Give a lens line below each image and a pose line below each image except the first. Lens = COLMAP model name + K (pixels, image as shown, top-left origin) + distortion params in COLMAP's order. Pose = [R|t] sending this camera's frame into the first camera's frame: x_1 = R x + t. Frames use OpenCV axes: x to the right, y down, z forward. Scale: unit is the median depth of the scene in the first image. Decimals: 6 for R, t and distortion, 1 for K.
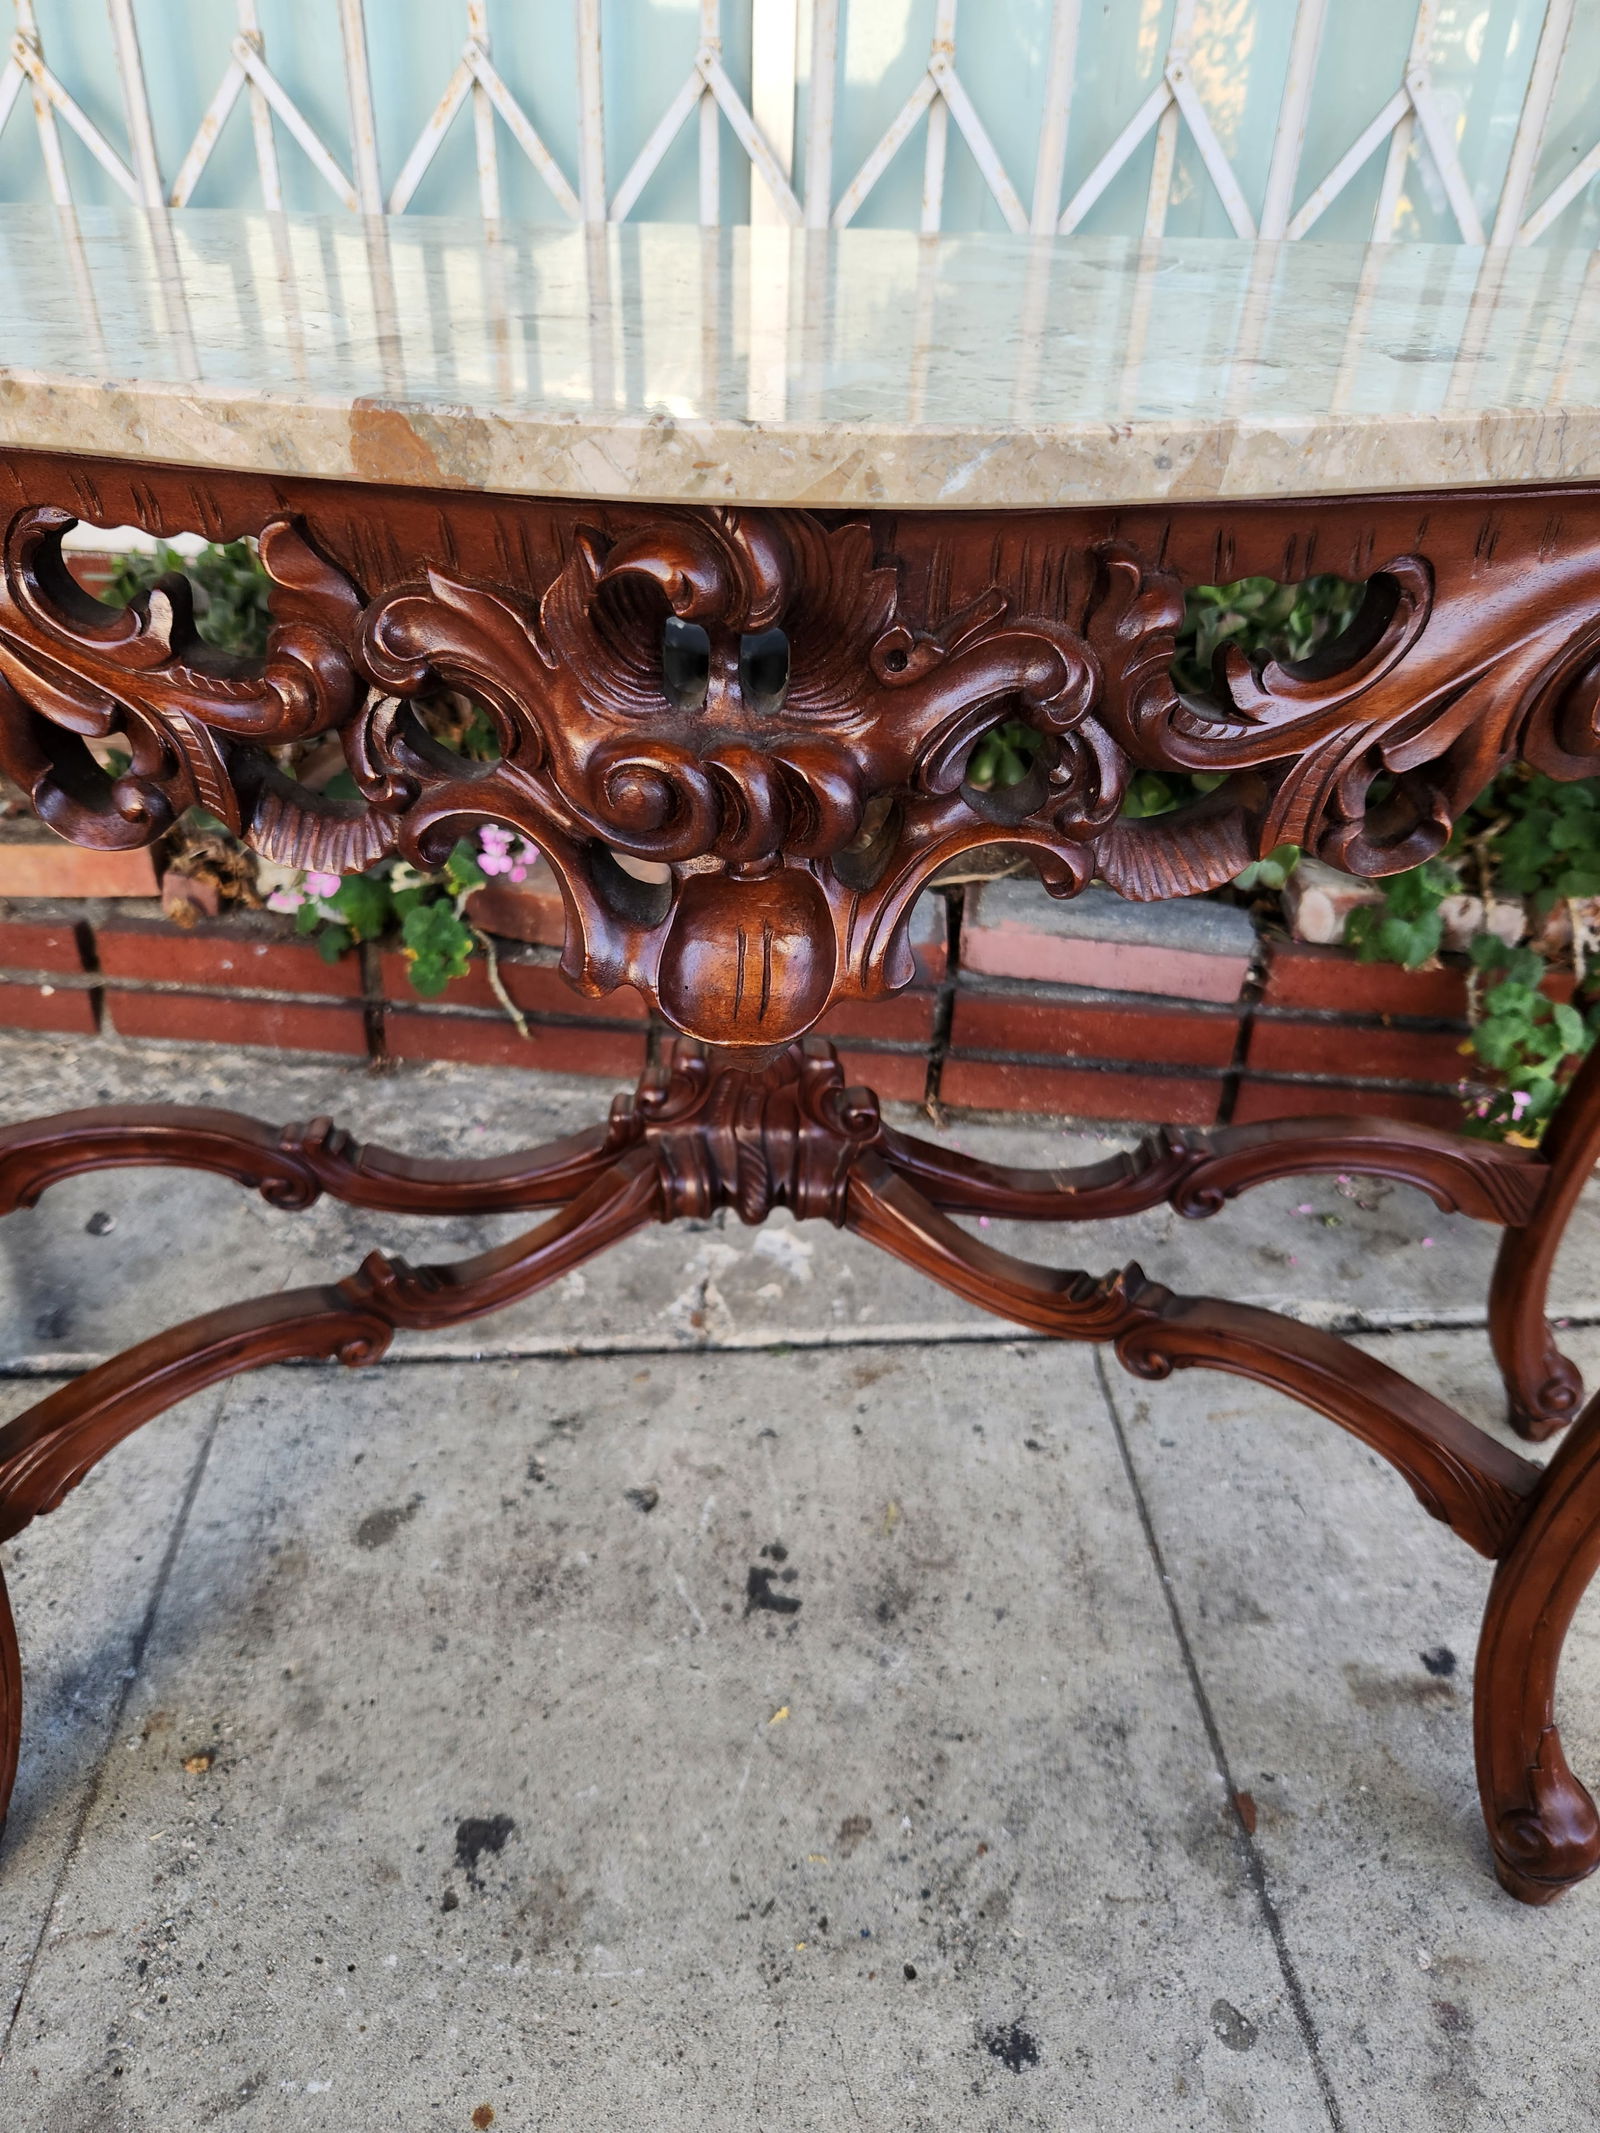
lens RADIAL K [[1430.2, 0, 769.4], [0, 1430.2, 1097.6], [0, 0, 1]] dist [0.063406, -0.053332]
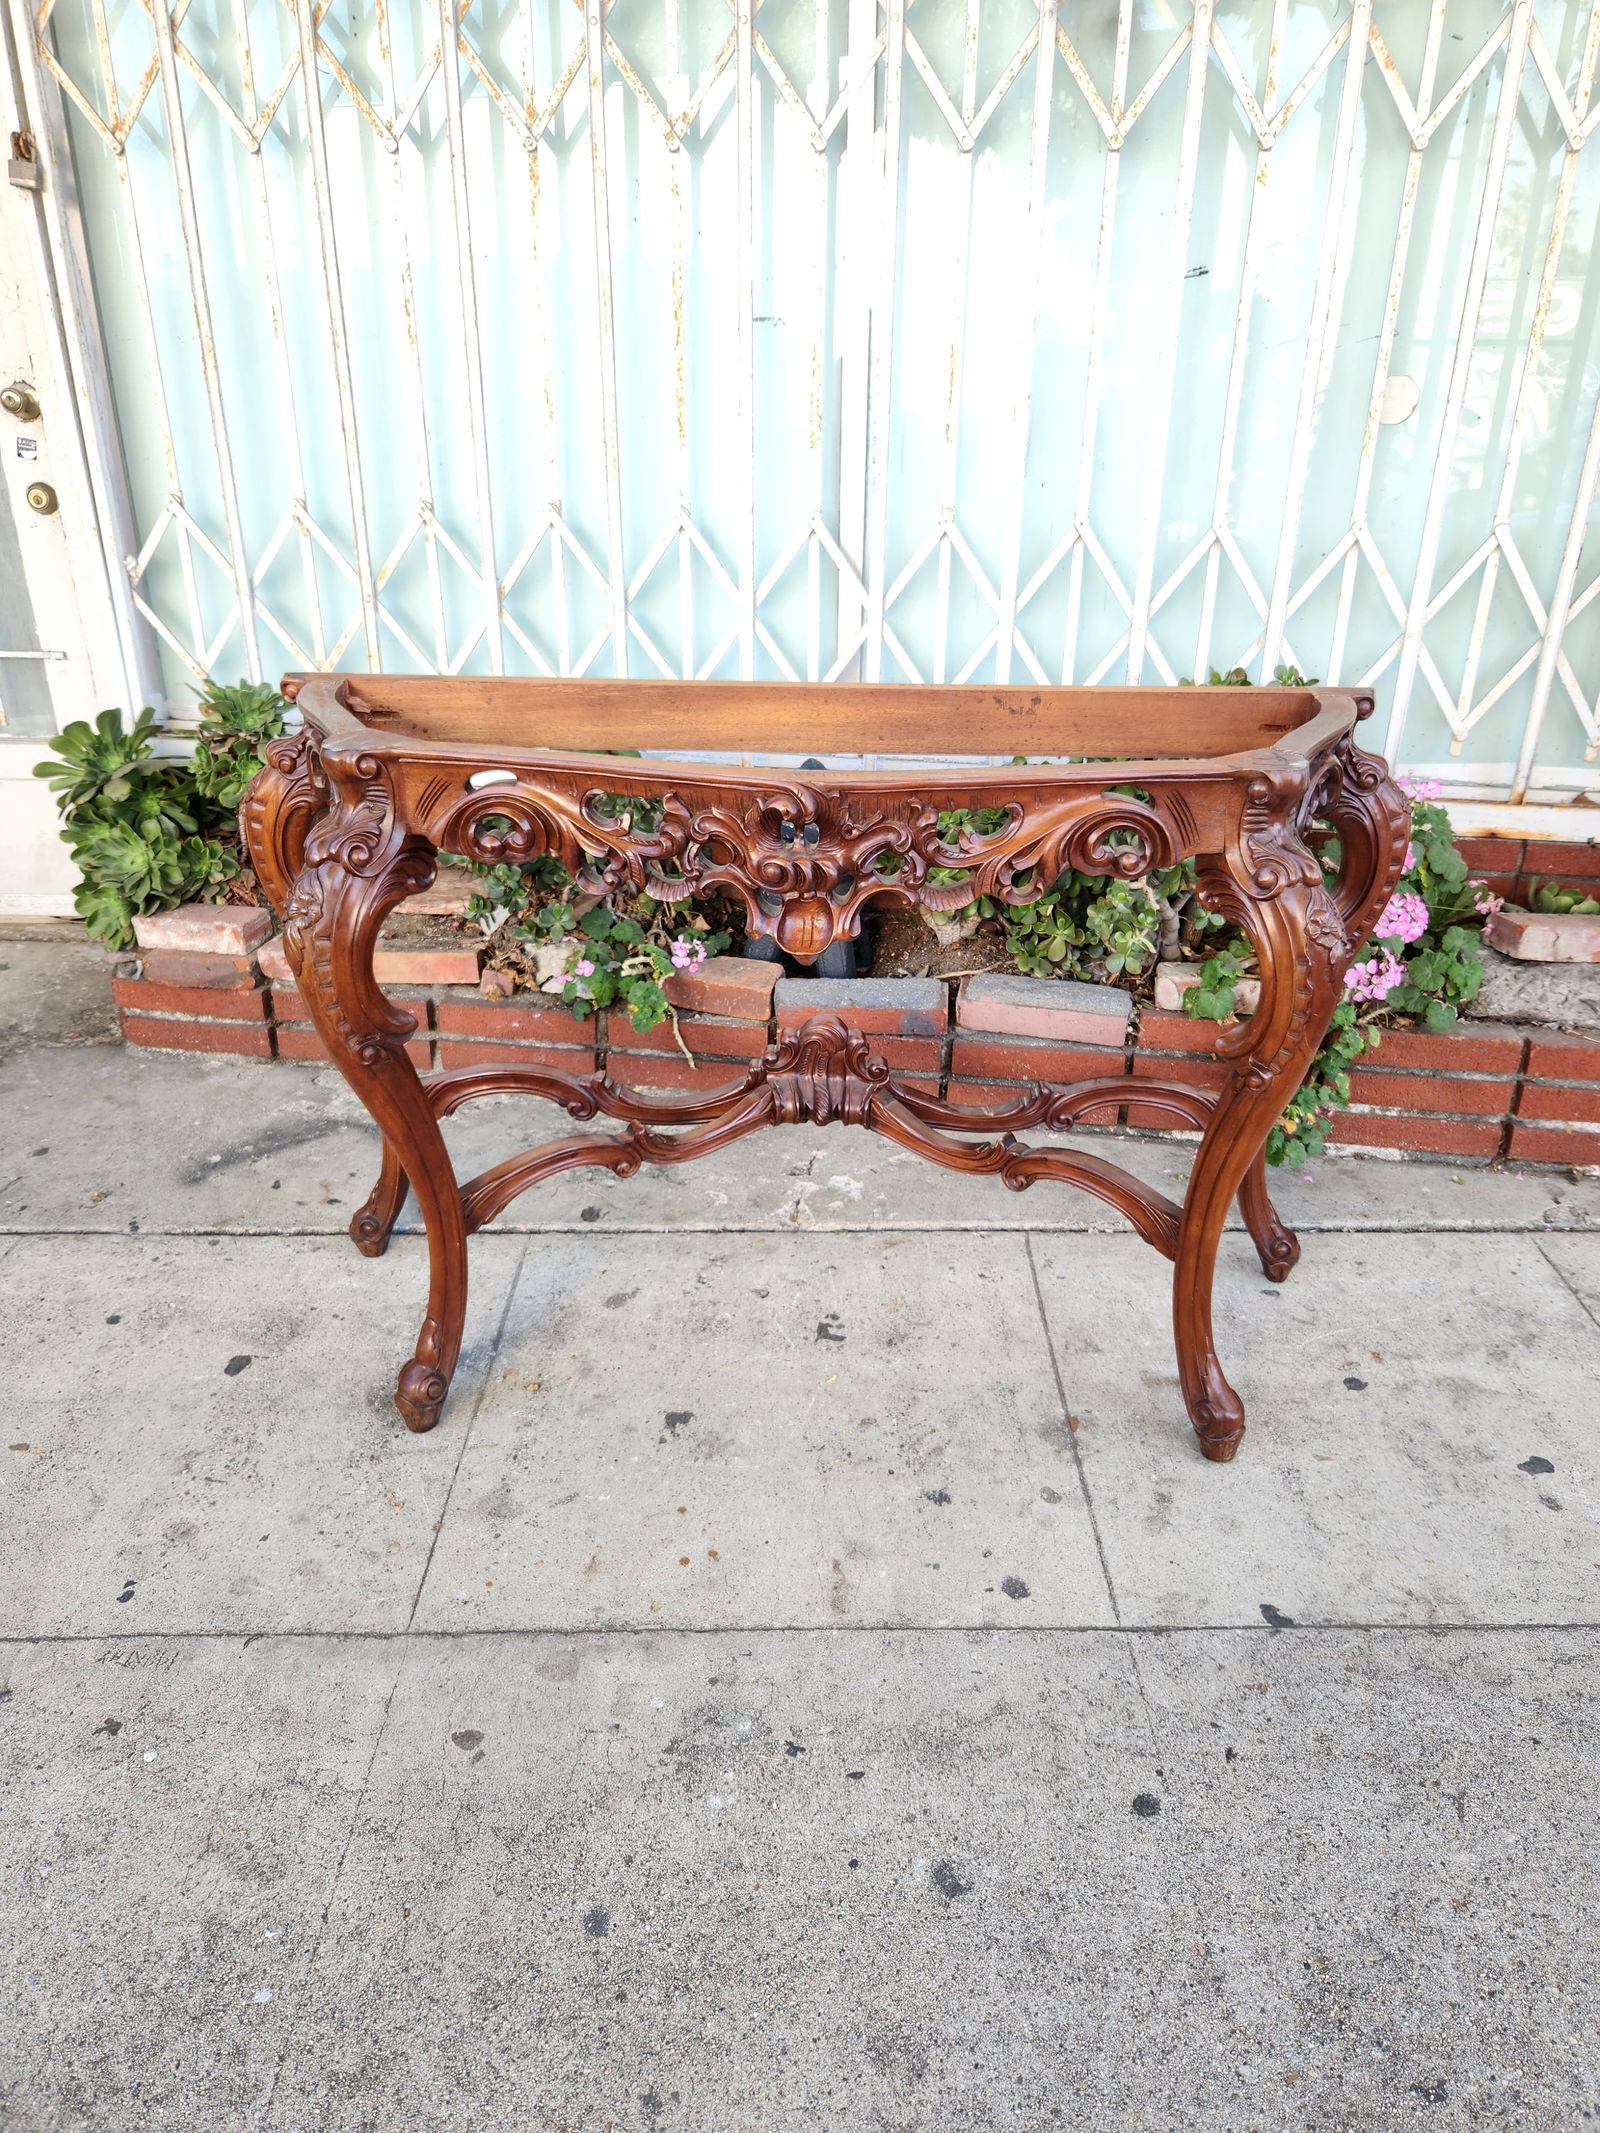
lens RADIAL K [[1430.2, 0, 805.4], [0, 1430.2, 1058.4], [0, 0, 1]] dist [0.063406, -0.053332]
pose [[0.998510, 0.008751, -0.053860, 0.068291], [-0.017220, 0.987152, -0.158853, 0.302050], [0.051778, 0.159544, 0.985832, -0.894650]]
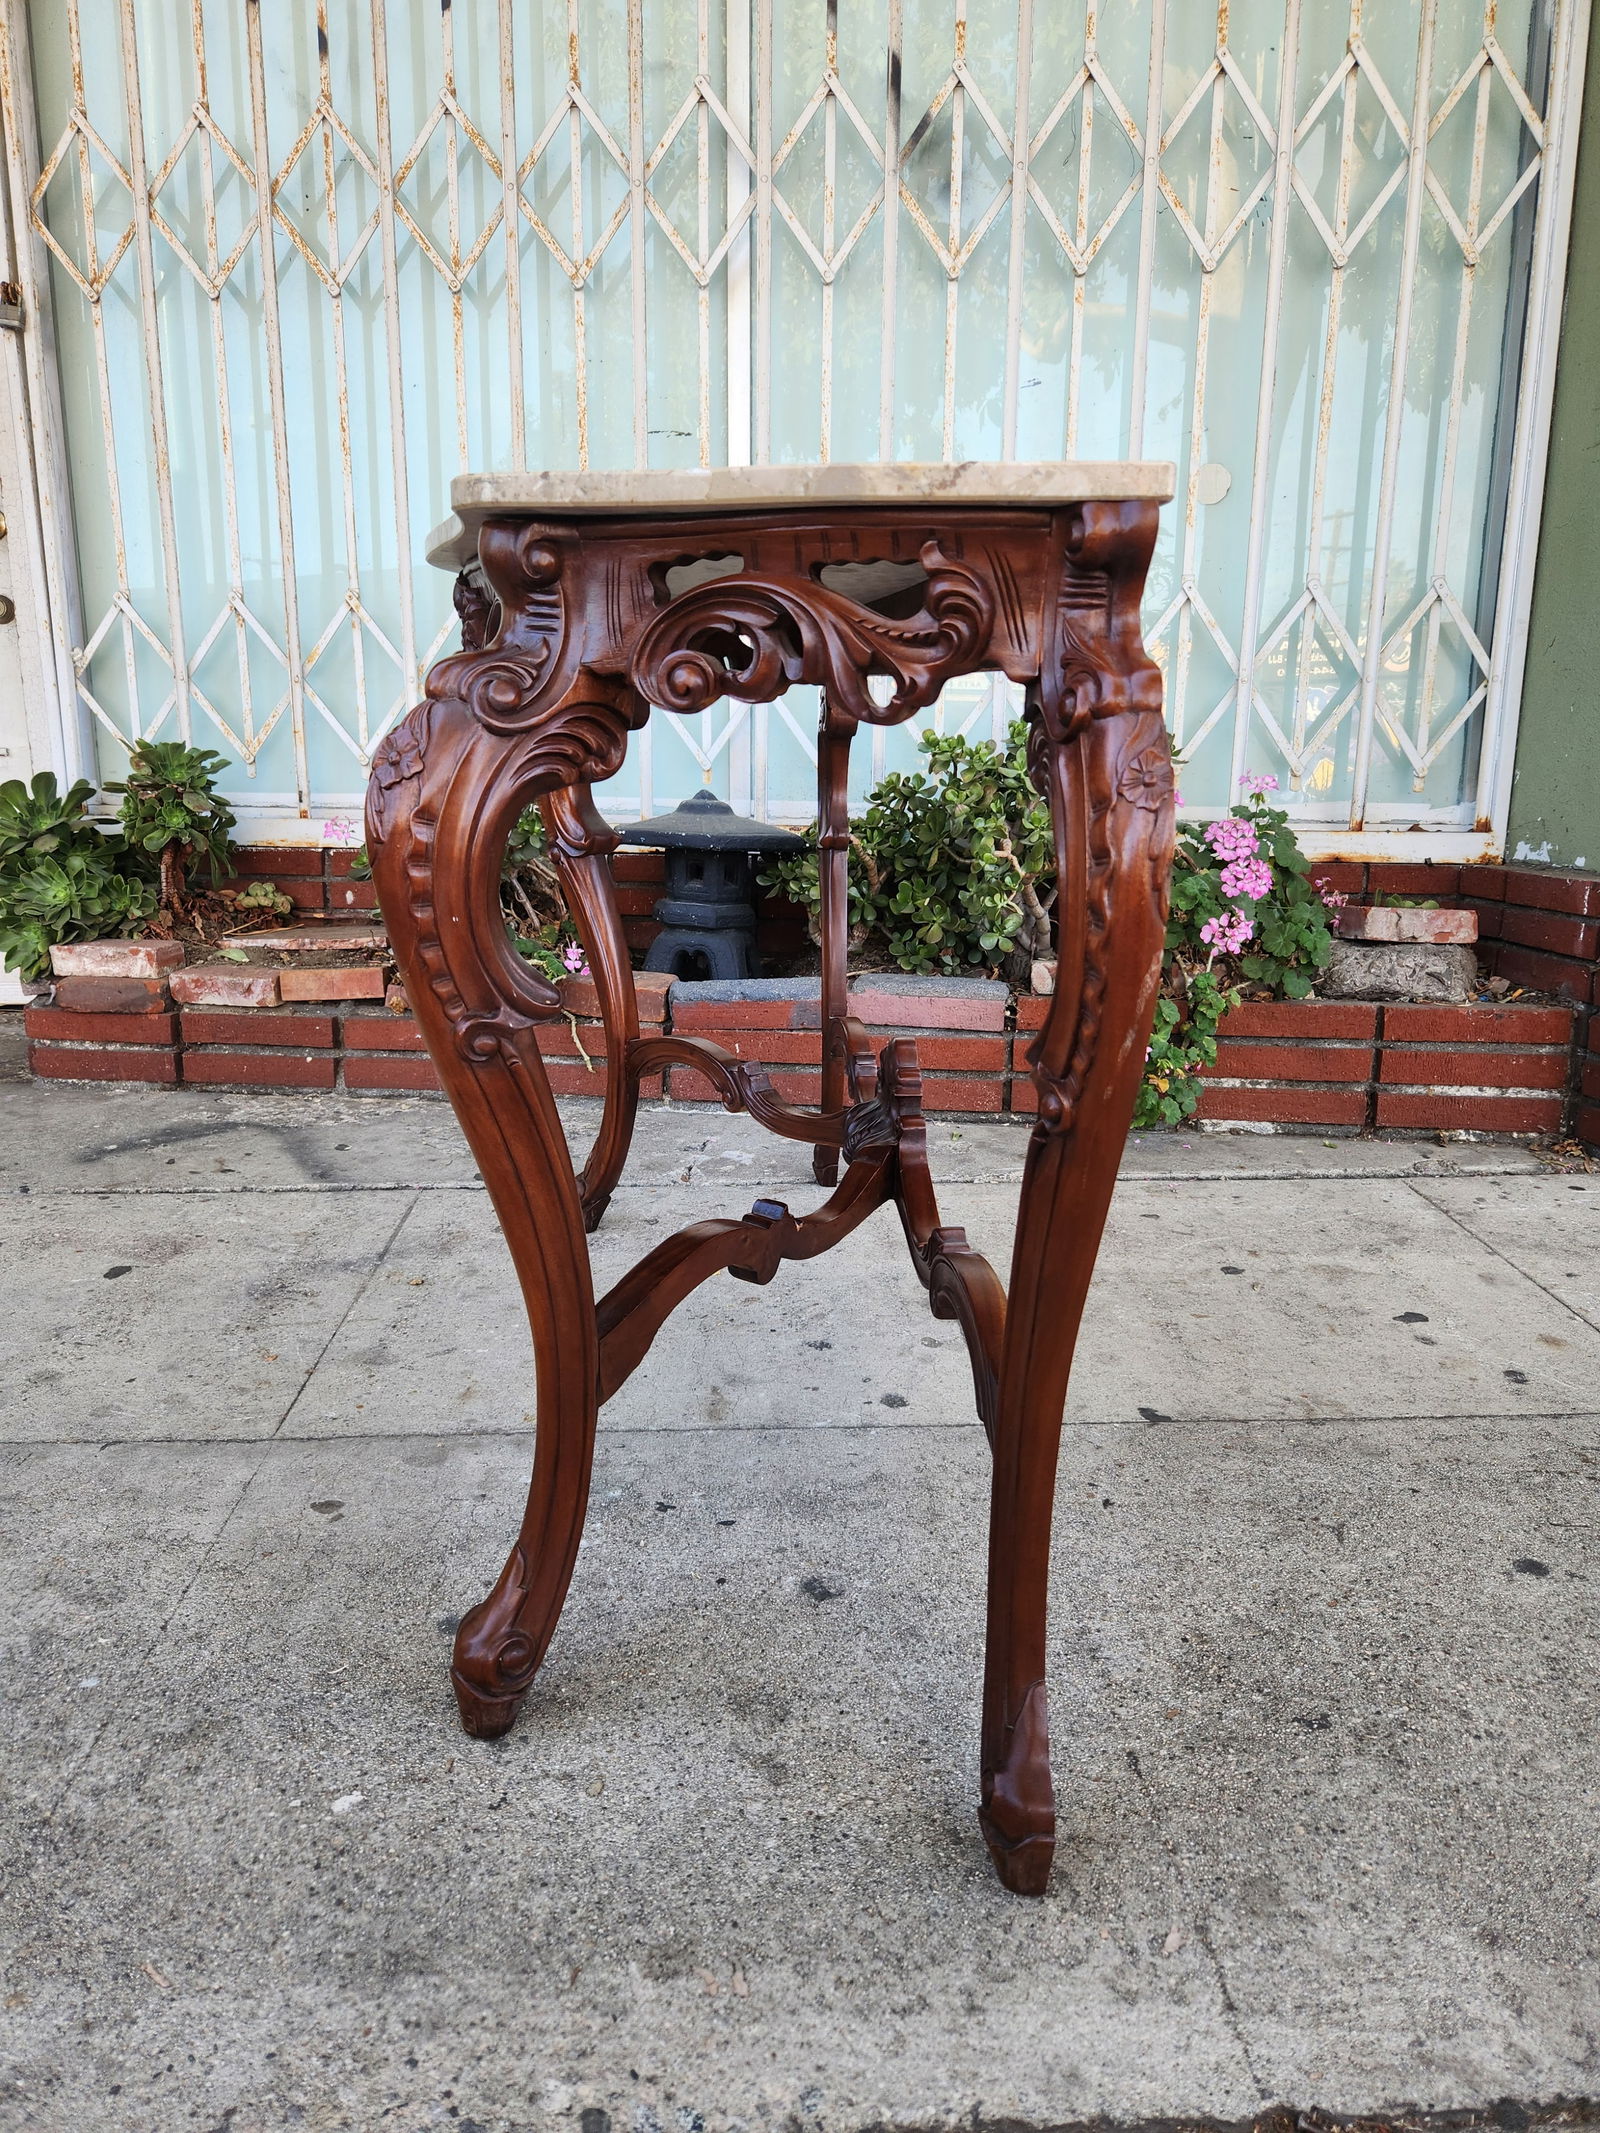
lens RADIAL K [[1430.2, 0, 770.6], [0, 1430.2, 1063.7], [0, 0, 1]] dist [0.063406, -0.053332]
pose [[0.999474, -0.015439, -0.028502, 0.131932], [0.004015, 0.931485, -0.363758, 0.830898], [0.032166, 0.363452, 0.931057, -0.826783]]
